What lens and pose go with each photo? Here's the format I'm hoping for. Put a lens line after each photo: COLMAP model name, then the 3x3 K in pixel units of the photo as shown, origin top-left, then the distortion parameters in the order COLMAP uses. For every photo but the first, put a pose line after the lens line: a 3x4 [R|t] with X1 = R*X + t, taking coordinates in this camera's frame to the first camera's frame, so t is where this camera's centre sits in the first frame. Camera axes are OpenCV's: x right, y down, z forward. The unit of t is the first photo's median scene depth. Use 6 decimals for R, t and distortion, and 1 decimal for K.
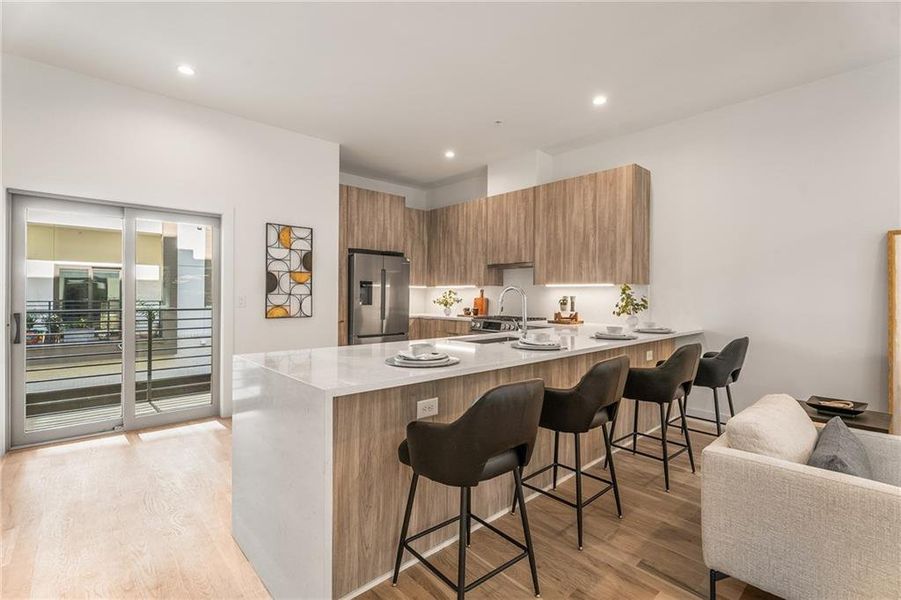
lens RADIAL K [[408.3, 0, 450.5], [0, 408.3, 300.0], [0, 0, 1]] dist [-0.014641, 0.000252]
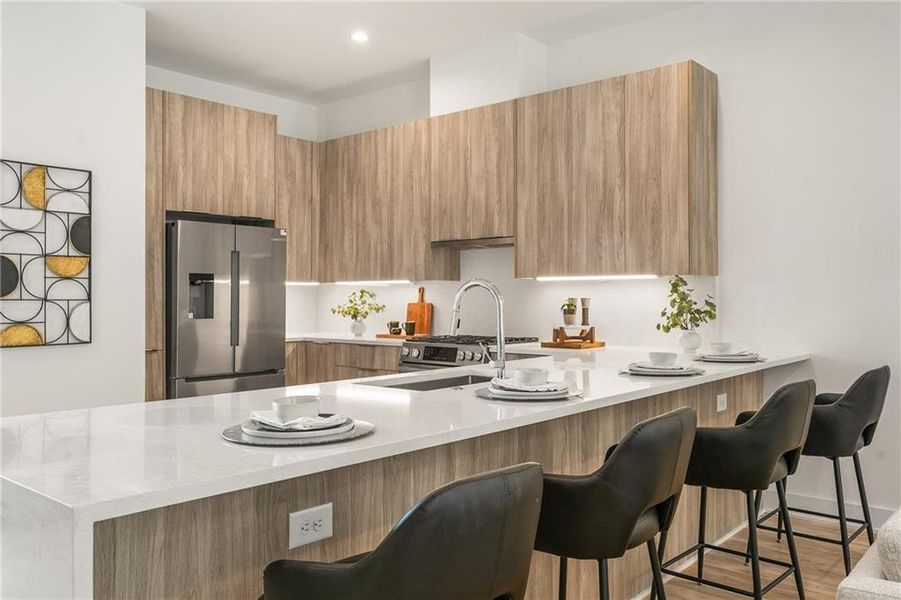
lens RADIAL K [[740.6, 0, 450.5], [0, 740.6, 300.0], [0, 0, 1]] dist [-0.011808, -0.001116]
pose [[0.993413, -0.010353, 0.114121, 0.003663], [0.011407, 0.999898, -0.008591, 0.000053], [-0.114020, 0.009837, 0.993430, 0.025421]]
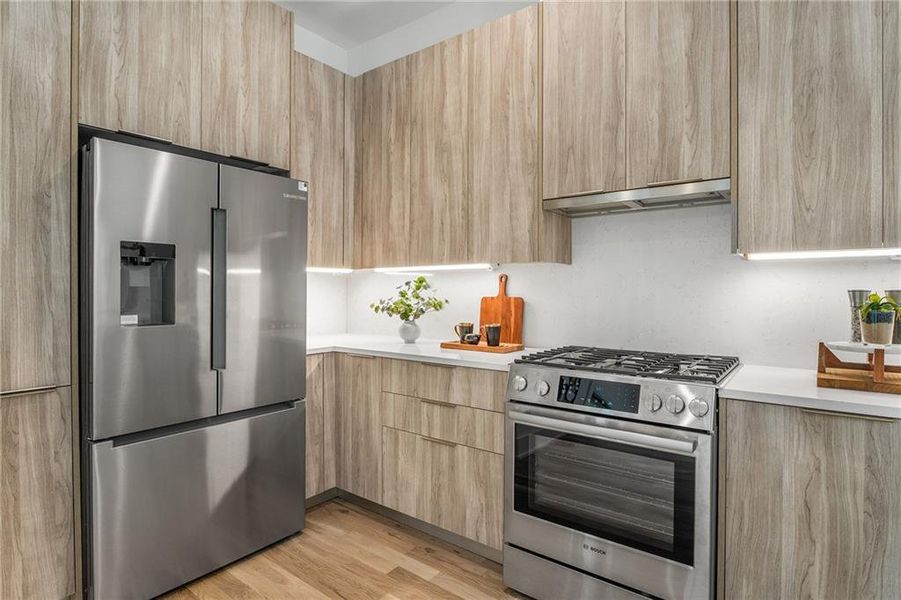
lens RADIAL K [[480.8, 0, 450.5], [0, 480.8, 300.0], [0, 0, 1]] dist [-0.022820, 0.000366]
pose [[0.983913, -0.009586, 0.178390, -0.081009], [0.008747, 0.999947, 0.005487, -0.008065], [-0.178434, -0.003838, 0.983944, 0.879423]]
